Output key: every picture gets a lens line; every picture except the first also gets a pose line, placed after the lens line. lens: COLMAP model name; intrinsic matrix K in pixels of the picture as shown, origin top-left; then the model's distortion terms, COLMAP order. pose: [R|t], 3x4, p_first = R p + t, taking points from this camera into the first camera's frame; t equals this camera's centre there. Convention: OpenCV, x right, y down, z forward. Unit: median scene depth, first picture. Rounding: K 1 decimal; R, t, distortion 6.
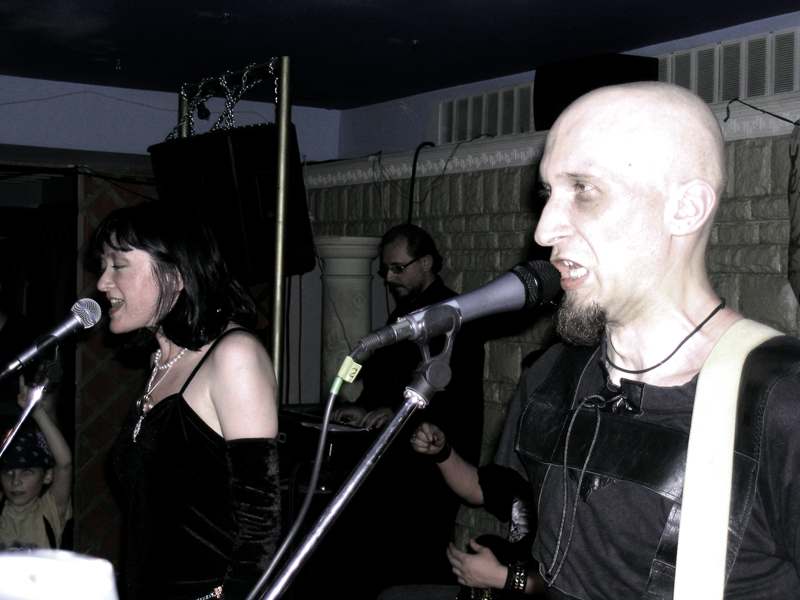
lens RADIAL K [[1354.7, 0, 402.6], [0, 1354.7, 303.3], [0, 0, 1]] dist [0.152462, 0.000000]
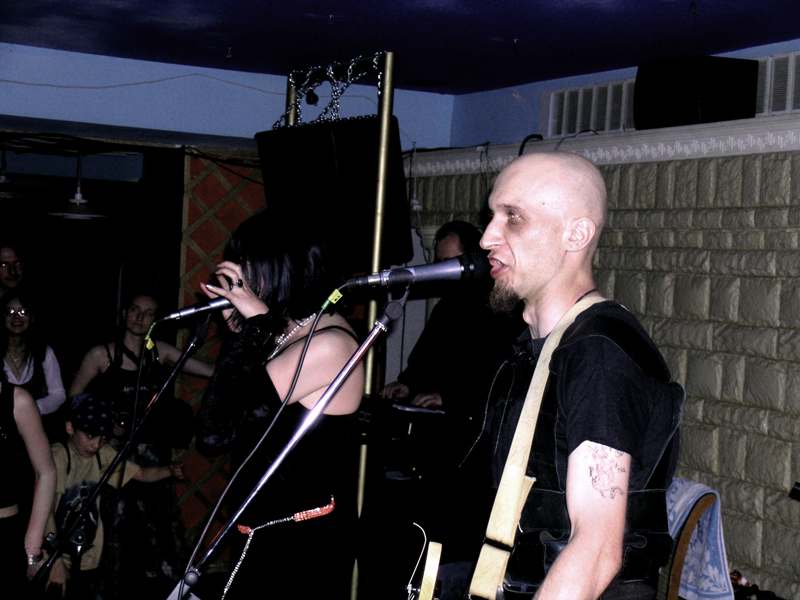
lens RADIAL K [[1620.4, 0, 394.6], [0, 1620.4, 304.0], [0, 0, 1]] dist [0.347328, 0.000000]
pose [[0.994508, 0.036280, -0.098169, 0.038923], [-0.036133, 0.999342, 0.003277, 0.003662], [0.098223, 0.000288, 0.995164, -0.189832]]
